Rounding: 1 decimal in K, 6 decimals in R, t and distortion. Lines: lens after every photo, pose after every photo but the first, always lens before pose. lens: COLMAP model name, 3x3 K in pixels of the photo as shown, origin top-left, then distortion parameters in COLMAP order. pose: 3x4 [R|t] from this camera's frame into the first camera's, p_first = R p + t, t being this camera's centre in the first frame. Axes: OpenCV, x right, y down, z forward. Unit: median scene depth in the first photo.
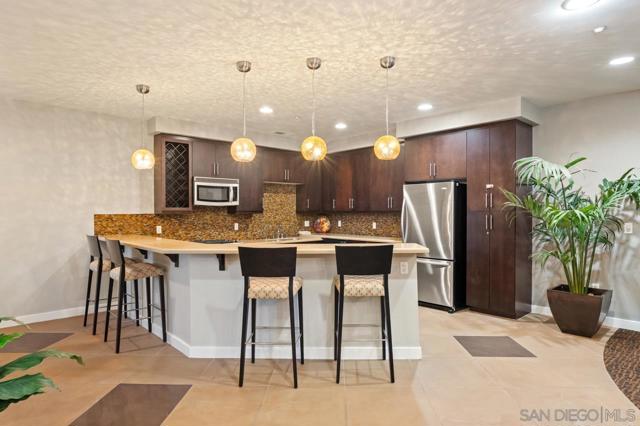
lens RADIAL K [[375.6, 0, 320.0], [0, 375.6, 213.0], [0, 0, 1]] dist [0.000408, 0.000300]
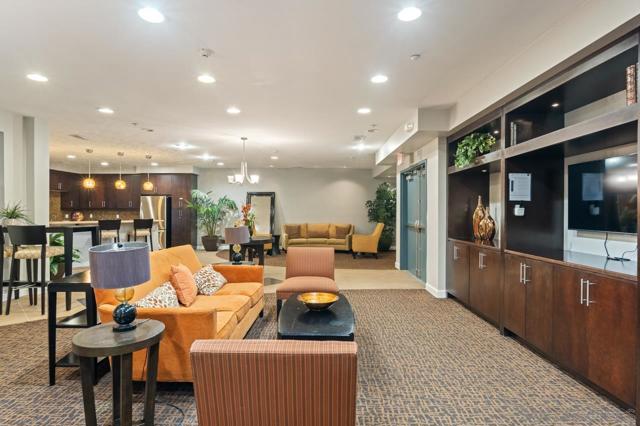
lens RADIAL K [[361.3, 0, 320.0], [0, 361.3, 213.0], [0, 0, 1]] dist [0.000651, 0.000135]
pose [[0.681636, -0.001499, 0.731690, -0.690700], [-0.001064, 0.999995, 0.003039, 0.015433], [-0.731690, -0.002850, 0.681631, -1.337683]]
